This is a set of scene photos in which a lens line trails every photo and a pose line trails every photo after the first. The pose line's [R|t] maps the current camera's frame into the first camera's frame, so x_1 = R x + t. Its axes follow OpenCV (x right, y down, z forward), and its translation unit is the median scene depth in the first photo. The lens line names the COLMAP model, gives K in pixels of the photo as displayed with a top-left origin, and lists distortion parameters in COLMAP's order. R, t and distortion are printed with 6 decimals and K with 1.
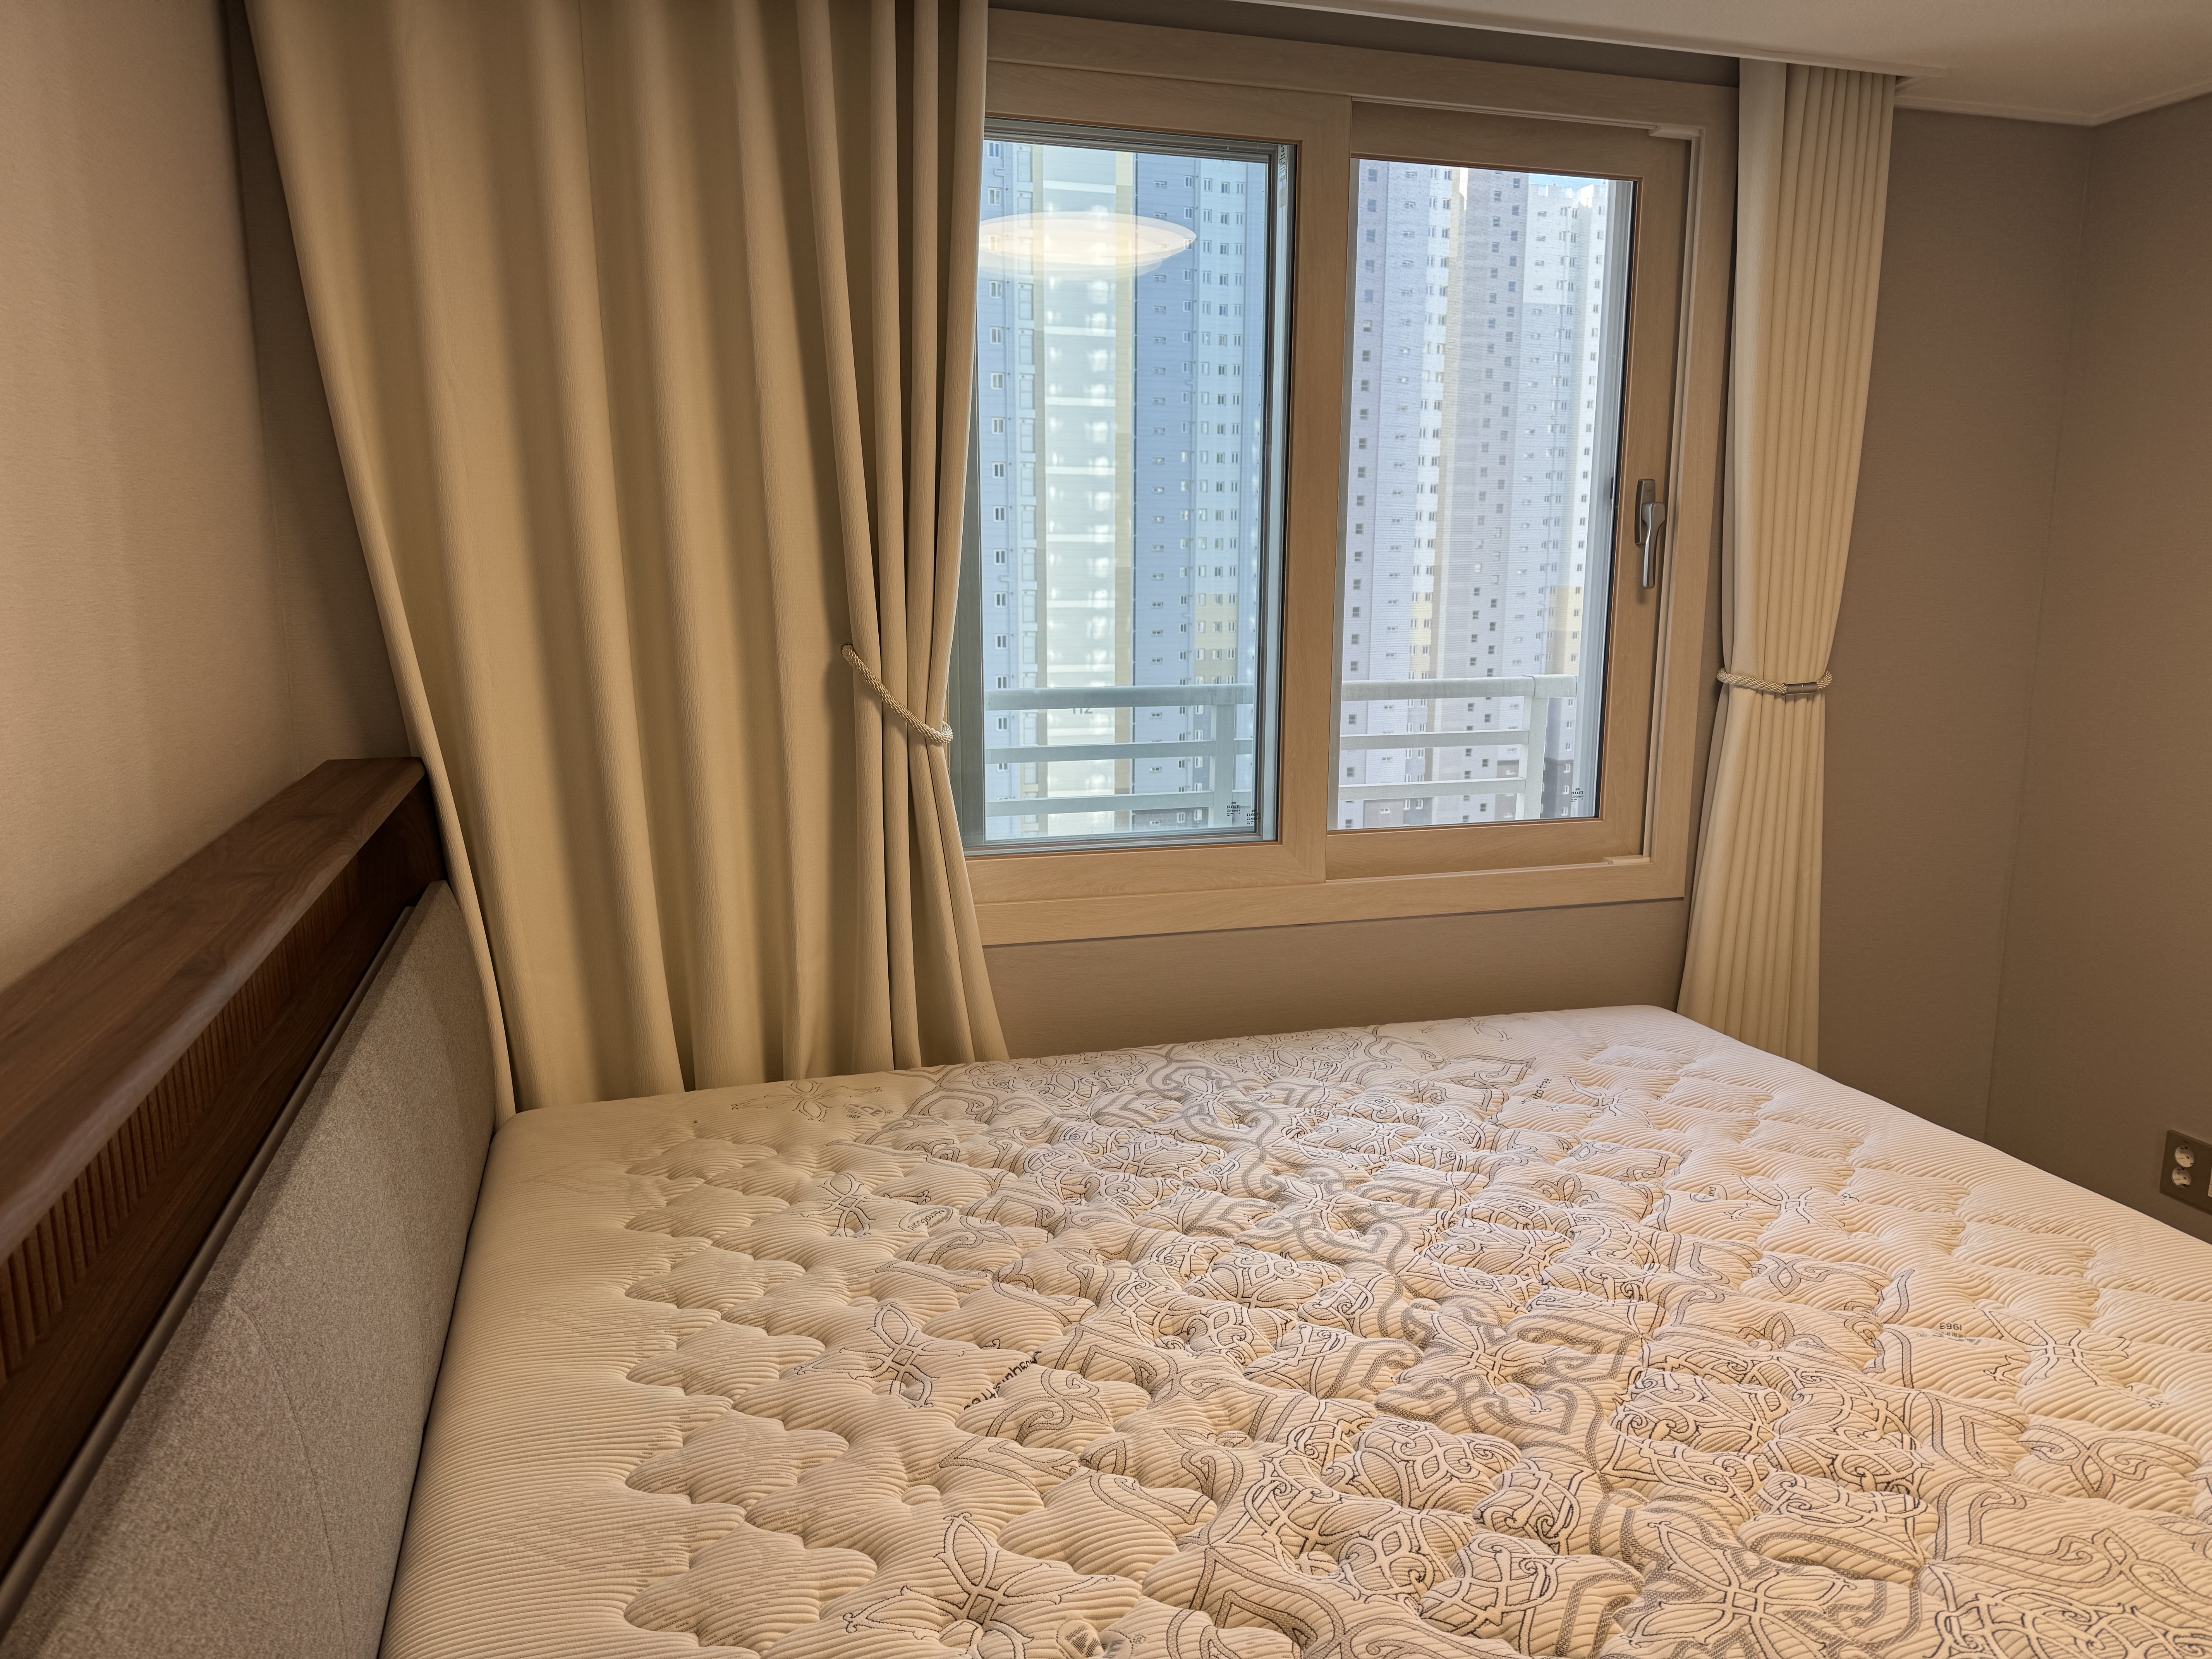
lens RADIAL K [[1531.2, 0, 1102.2], [0, 1531.2, 823.3], [0, 0, 1]] dist [0.014964, -0.006564]
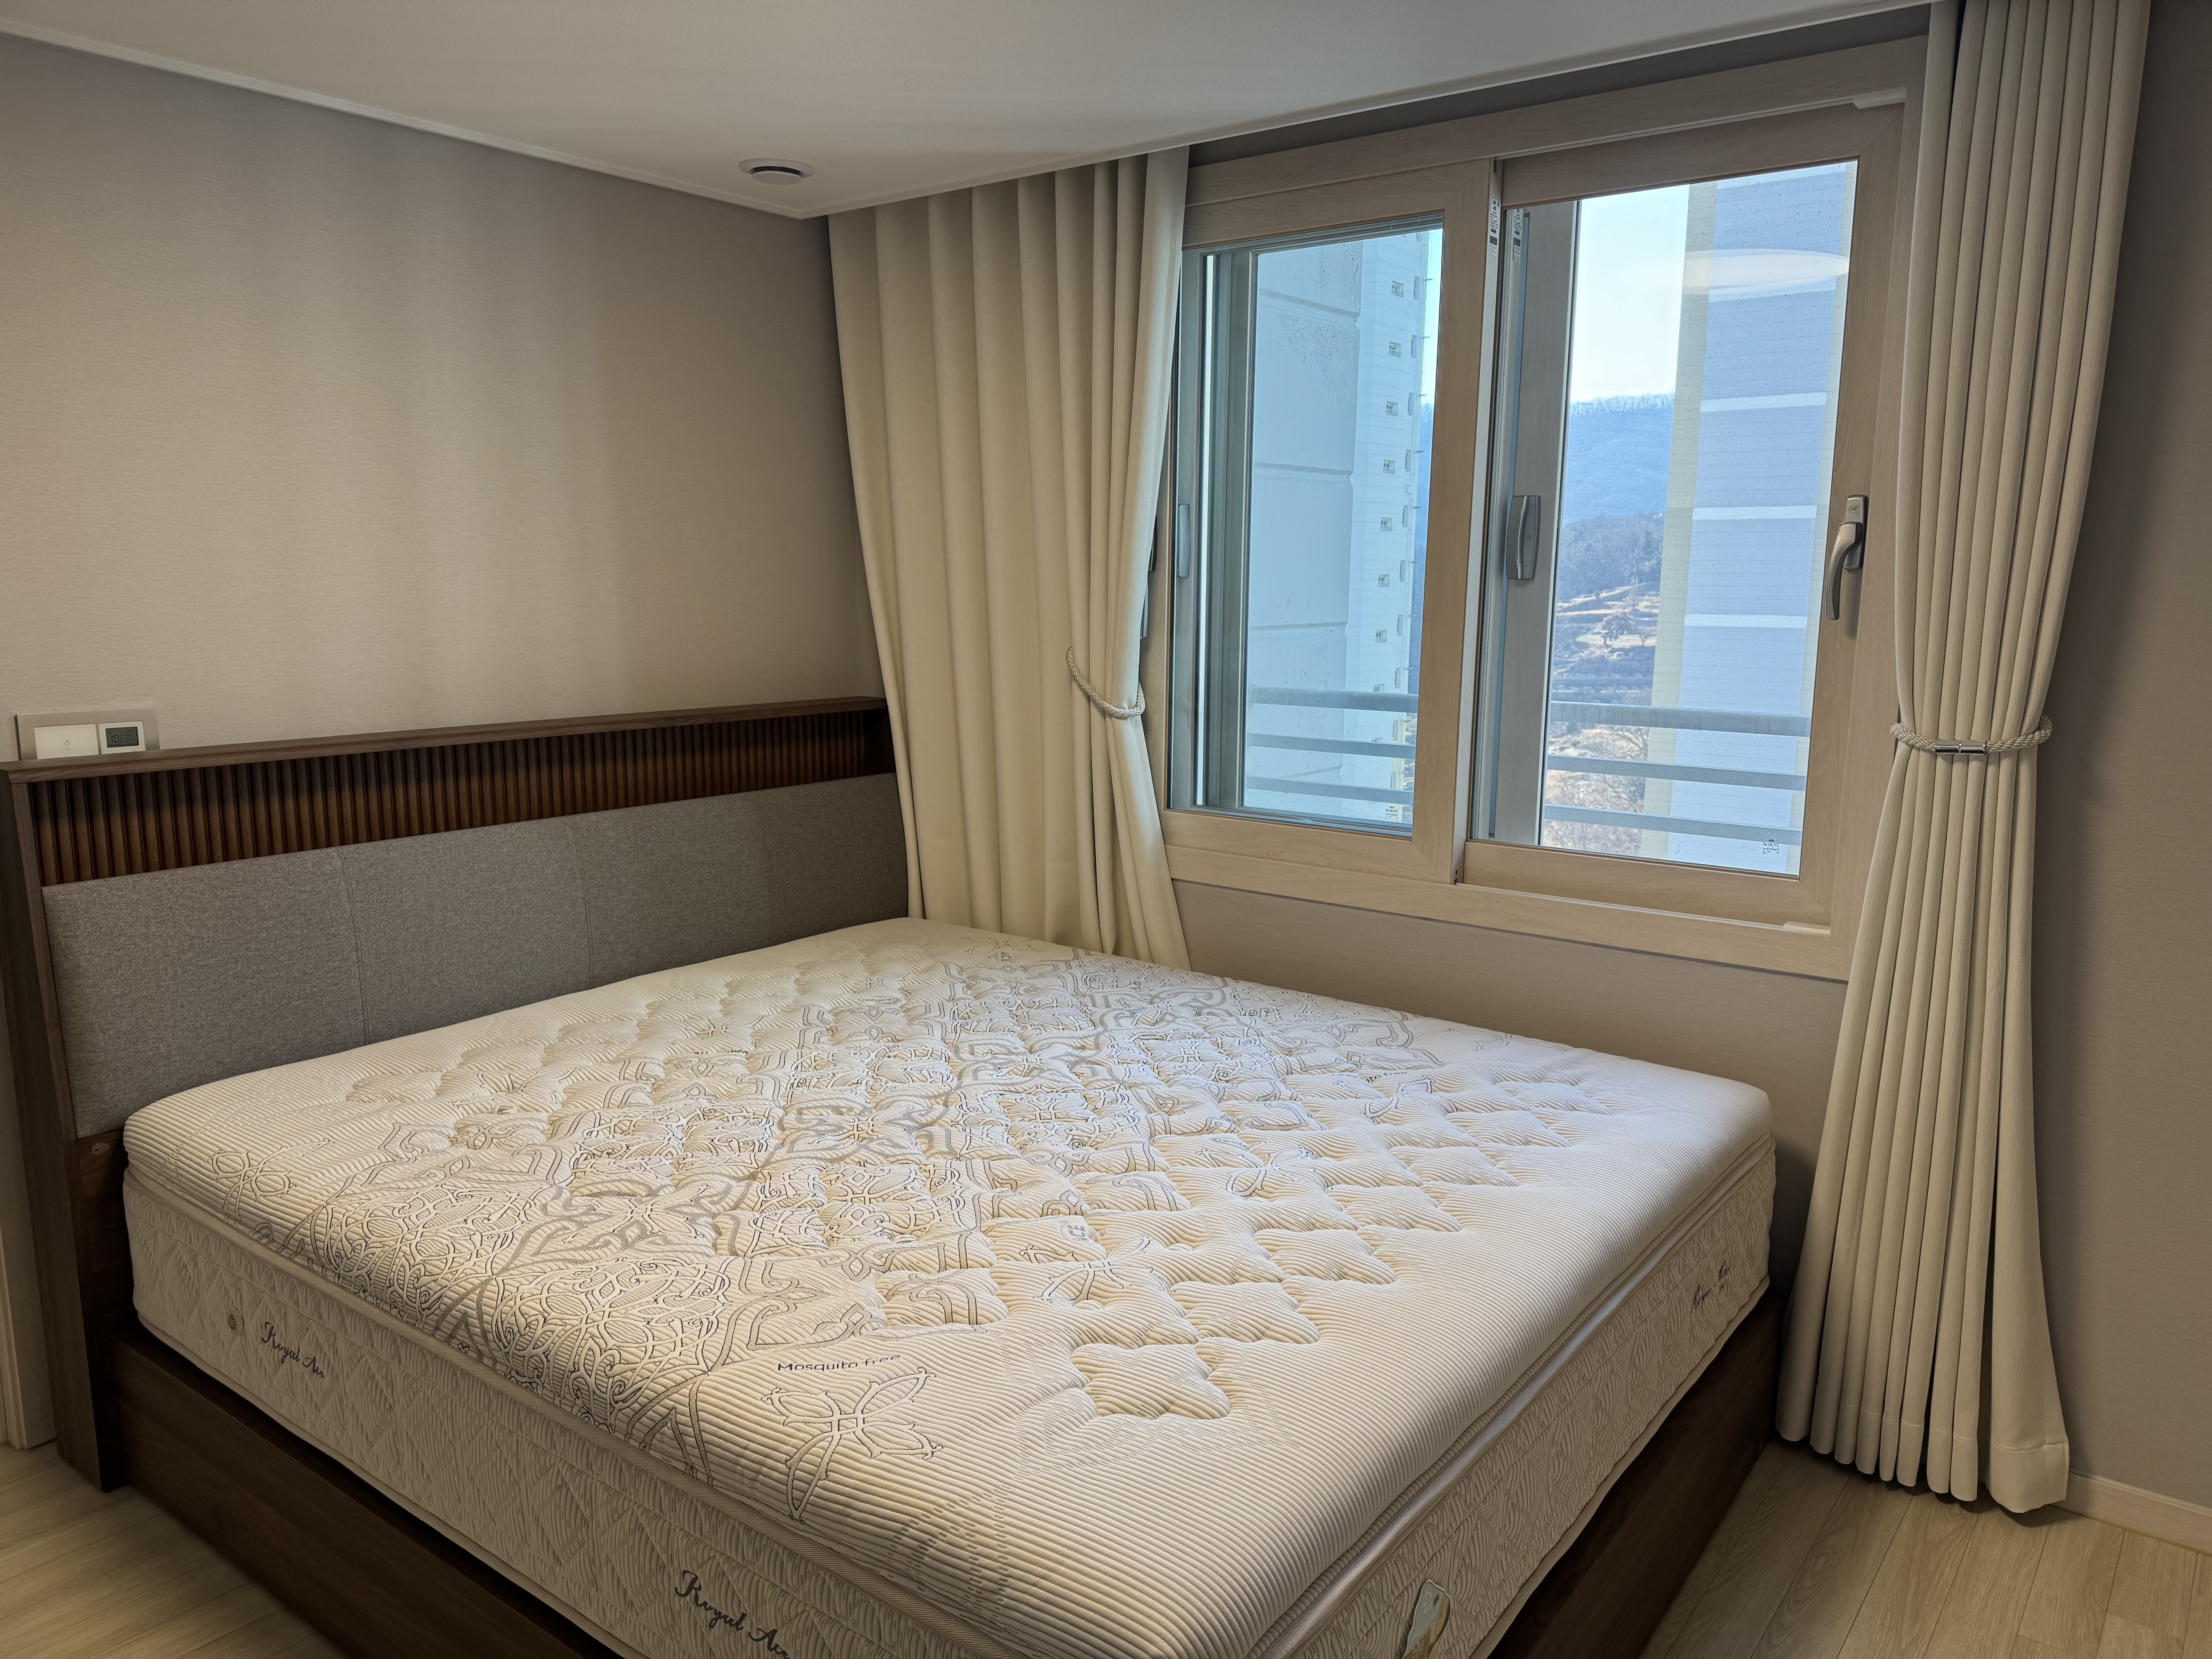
lens RADIAL K [[1533.6, 0, 1106.0], [0, 1533.6, 829.5], [0, 0, 1]] dist [0.003519, 0.001319]
pose [[0.595721, 0.135373, -0.791701, 0.897425], [-0.145484, 0.987576, 0.059395, -0.029432], [0.789906, 0.079798, 0.608014, 0.162502]]
